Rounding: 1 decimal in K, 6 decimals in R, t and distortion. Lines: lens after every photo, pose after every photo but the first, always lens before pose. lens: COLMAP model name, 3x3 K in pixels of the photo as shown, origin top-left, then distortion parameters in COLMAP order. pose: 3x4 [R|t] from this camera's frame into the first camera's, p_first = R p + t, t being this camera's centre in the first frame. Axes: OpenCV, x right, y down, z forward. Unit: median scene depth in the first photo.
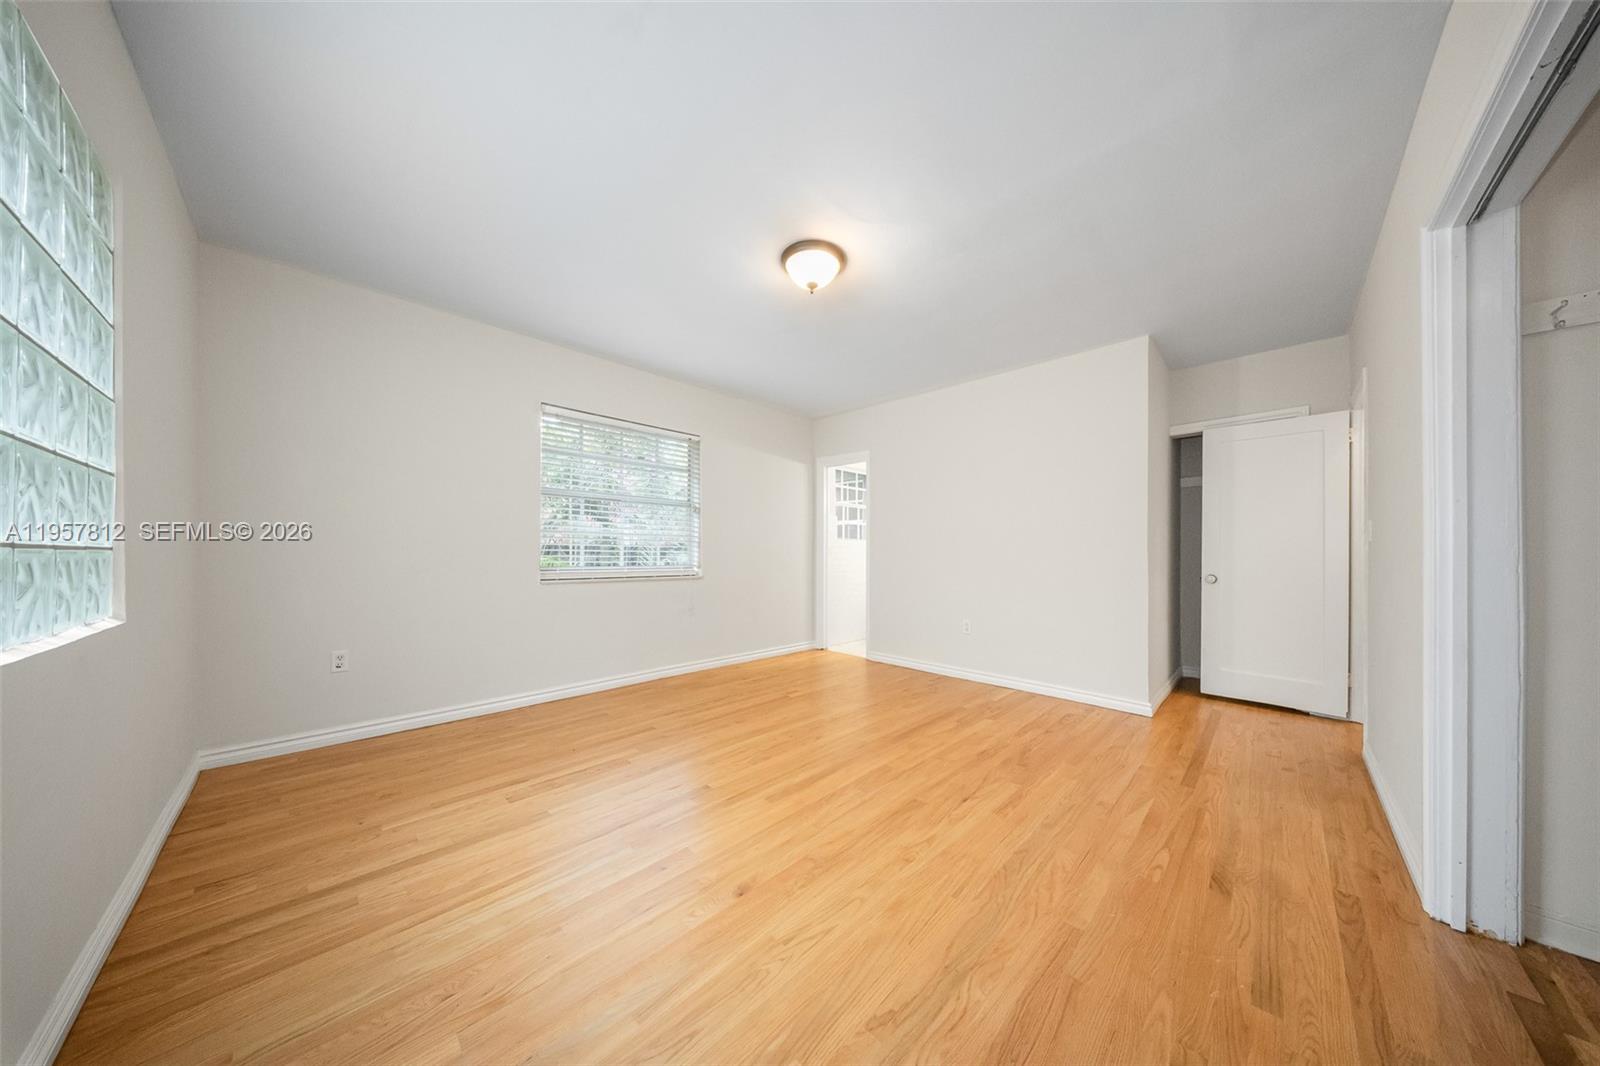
lens RADIAL K [[473.9, 0, 798.2], [0, 473.9, 549.3], [0, 0, 1]] dist [0.005154, -0.001597]
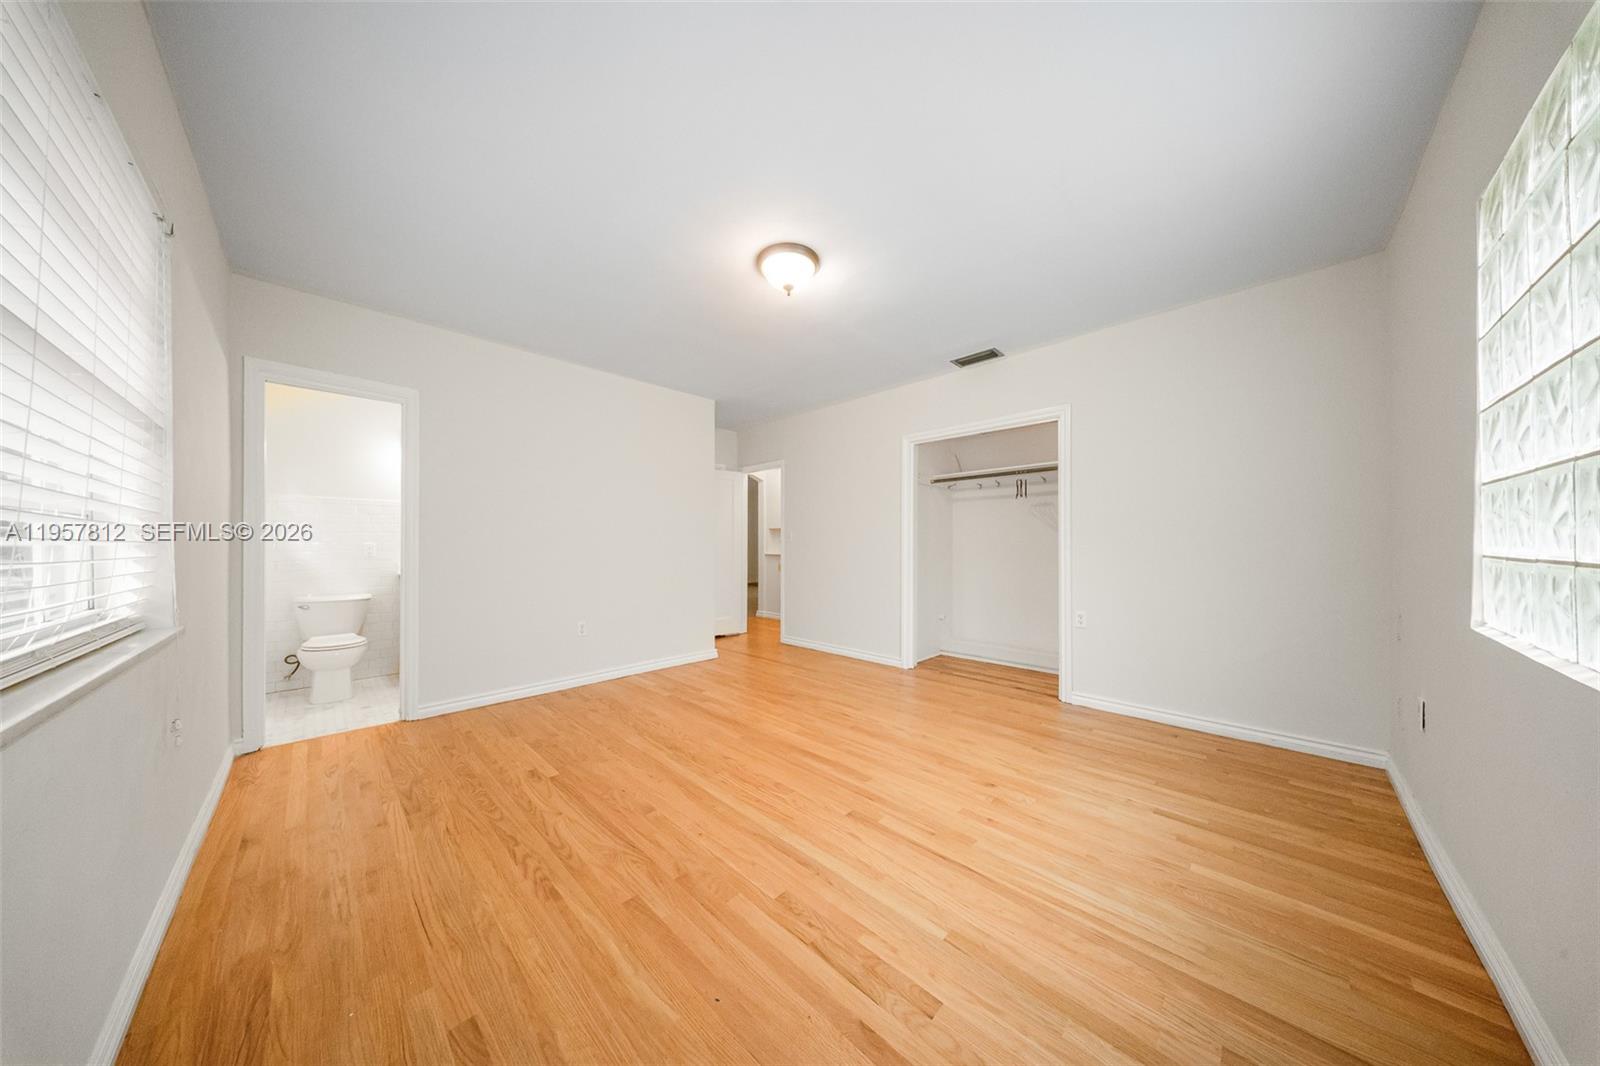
lens RADIAL K [[473.9, 0, 797.7], [0, 473.9, 537.9], [0, 0, 1]] dist [0.005154, -0.001597]
pose [[0.013385, 0.006069, 0.999892, -0.865447], [-0.003344, 0.999976, -0.006024, -0.016617], [-0.999905, -0.003263, 0.013405, 0.853235]]
